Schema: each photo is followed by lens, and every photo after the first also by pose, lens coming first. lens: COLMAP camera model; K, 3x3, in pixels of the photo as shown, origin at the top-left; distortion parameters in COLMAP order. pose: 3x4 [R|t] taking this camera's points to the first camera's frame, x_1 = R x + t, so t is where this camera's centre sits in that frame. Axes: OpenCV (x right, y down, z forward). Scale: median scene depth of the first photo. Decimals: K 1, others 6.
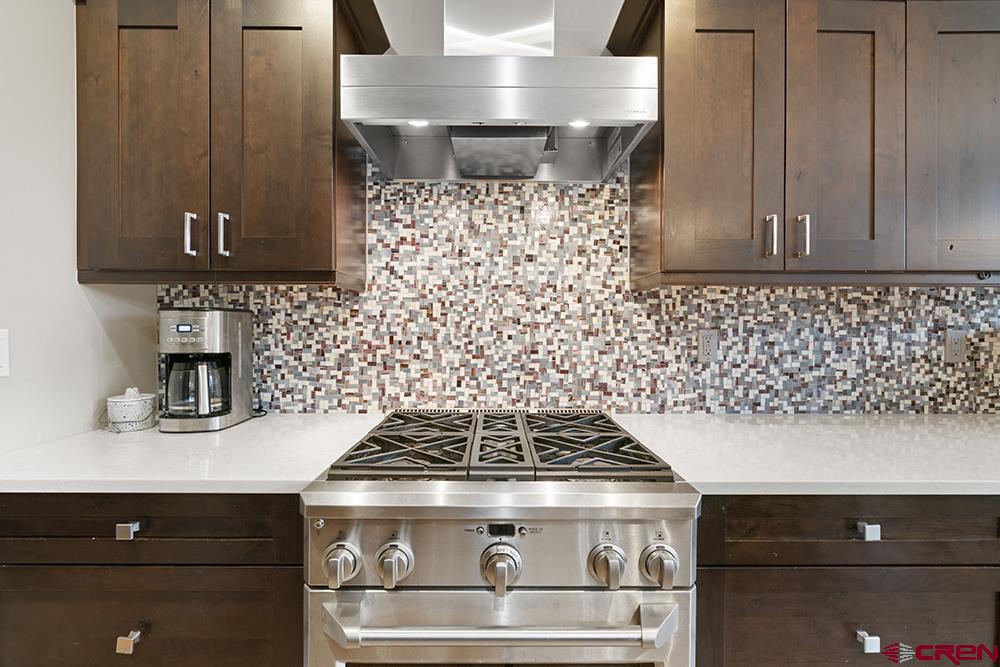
lens RADIAL K [[452.7, 0, 500.7], [0, 452.7, 329.3], [0, 0, 1]] dist [-0.005334, 0.002464]
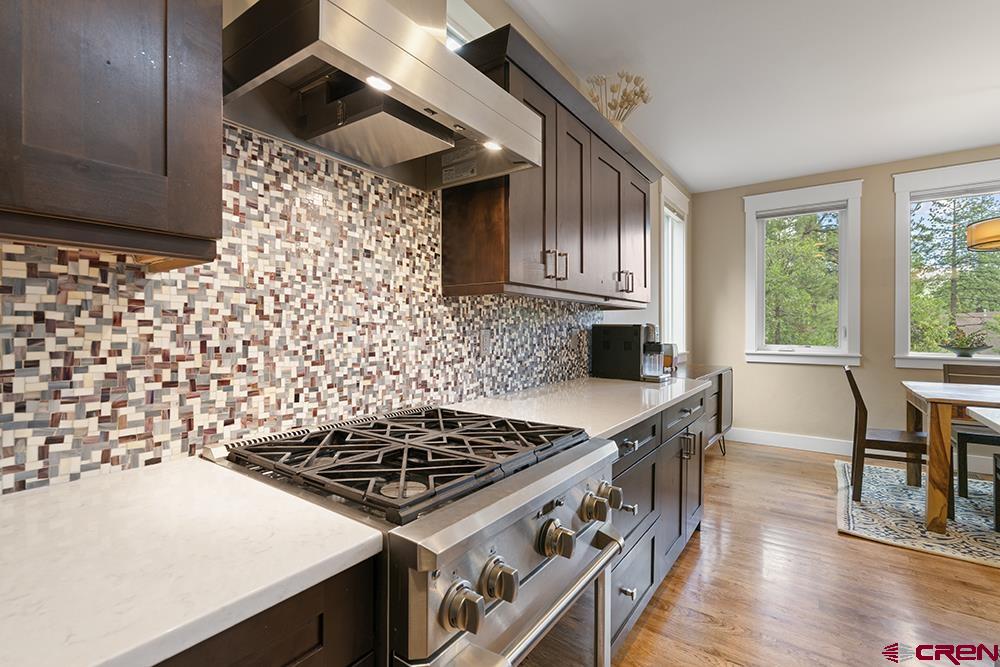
lens RADIAL K [[452.7, 0, 500.3], [0, 452.7, 329.4], [0, 0, 1]] dist [-0.005334, 0.002464]
pose [[0.589215, -0.003160, 0.807970, -0.526817], [0.005871, 0.999983, -0.000370, 0.000395], [-0.807955, 0.004962, 0.589223, 0.233371]]
